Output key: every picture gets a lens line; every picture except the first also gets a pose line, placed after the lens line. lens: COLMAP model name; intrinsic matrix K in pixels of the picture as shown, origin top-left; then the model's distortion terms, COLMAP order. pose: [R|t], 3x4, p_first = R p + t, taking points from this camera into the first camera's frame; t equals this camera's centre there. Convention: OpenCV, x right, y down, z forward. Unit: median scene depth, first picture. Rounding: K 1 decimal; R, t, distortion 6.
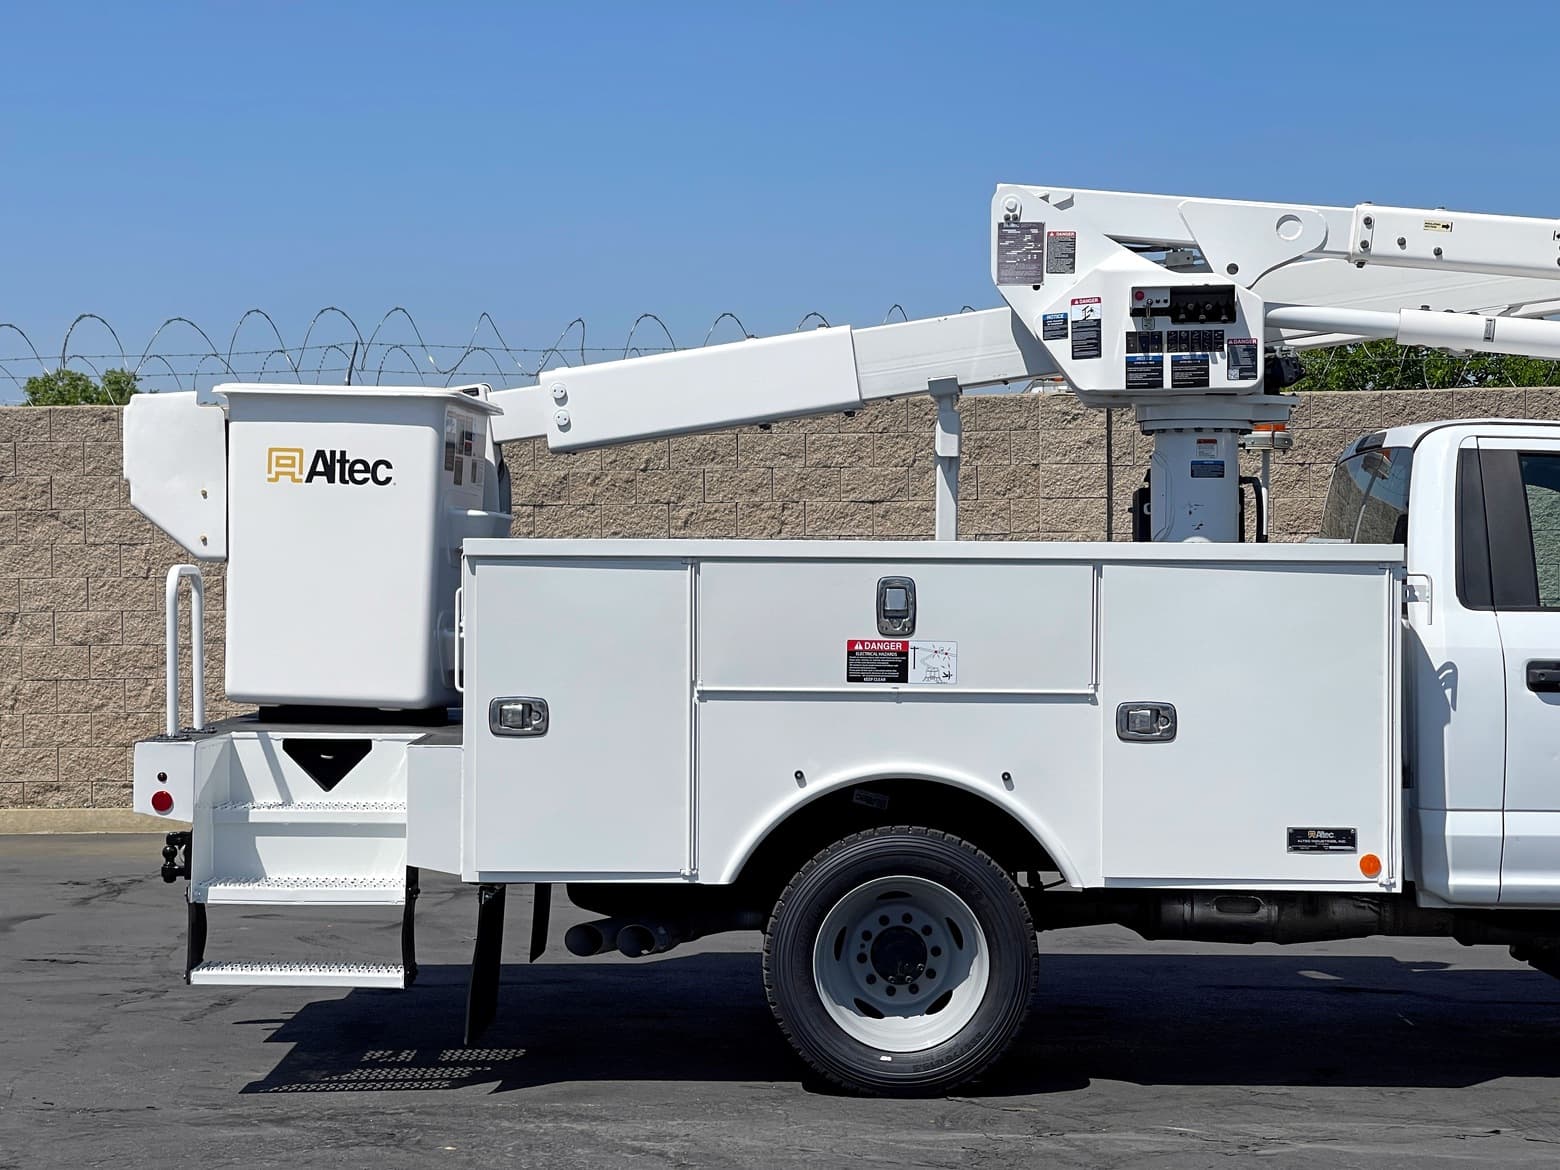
lens RADIAL K [[2891.1, 0, 786.6], [0, 2891.1, 573.7], [0, 0, 1]] dist [0.131995, 0.148799]
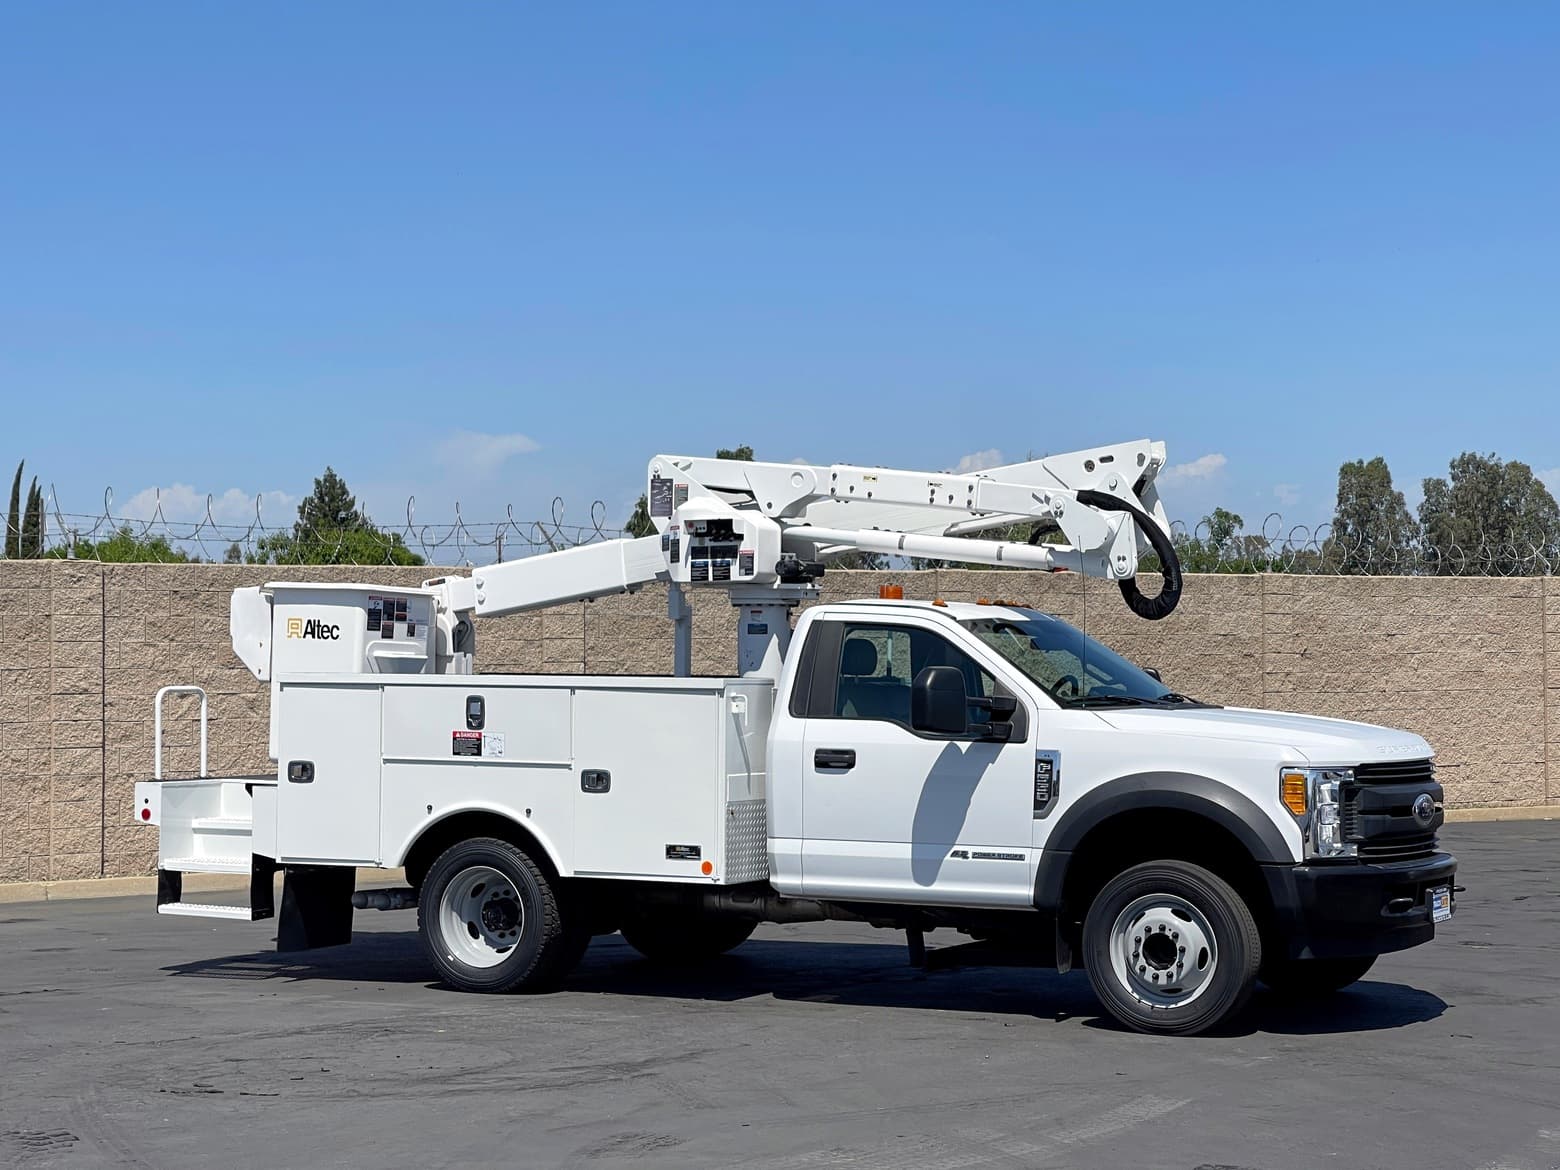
lens RADIAL K [[2891.1, 0, 786.6], [0, 2891.1, 573.7], [0, 0, 1]] dist [0.131995, 0.148799]
pose [[0.893645, -0.011276, -0.448632, 0.942565], [-0.003591, 0.999473, -0.032274, -0.015879], [0.448760, 0.030453, 0.893134, -0.462907]]
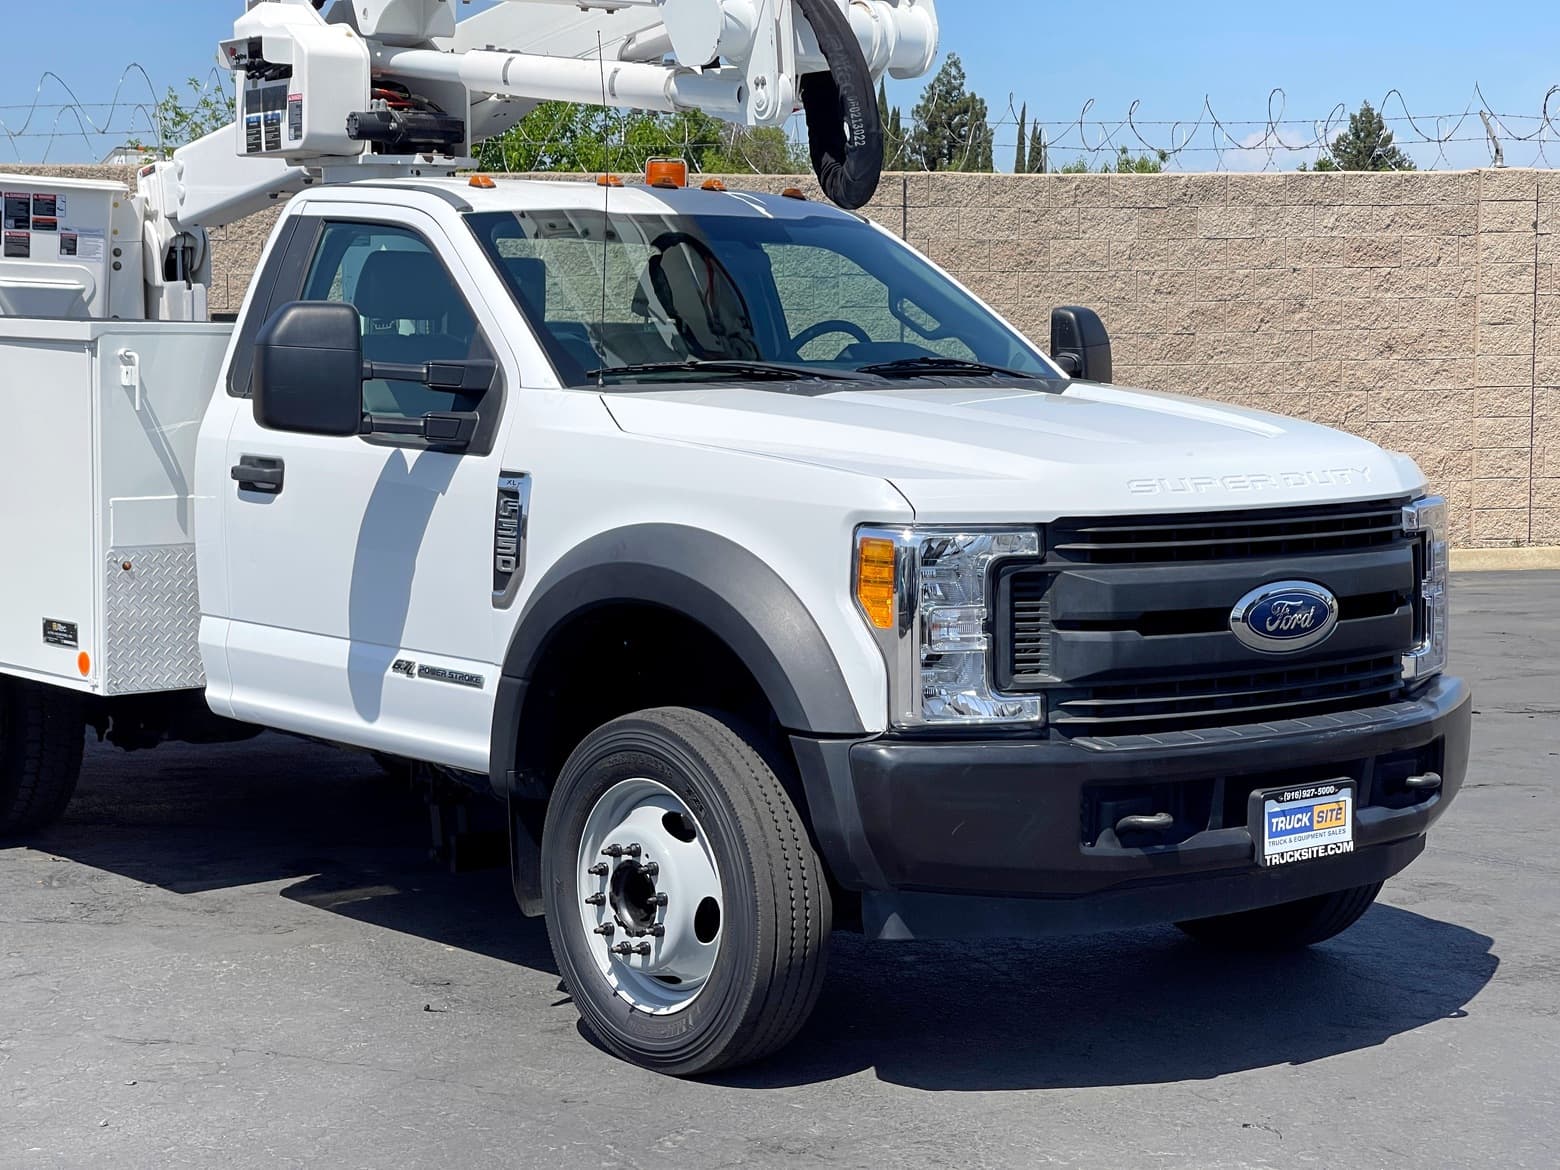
lens RADIAL K [[2891.1, 0, 786.6], [0, 2891.1, 573.7], [0, 0, 1]] dist [0.131995, 0.148799]
pose [[0.677280, 0.071187, -0.732274, 0.984134], [-0.005552, 0.995774, 0.091669, -0.015792], [0.735705, -0.058020, 0.674813, 0.500649]]
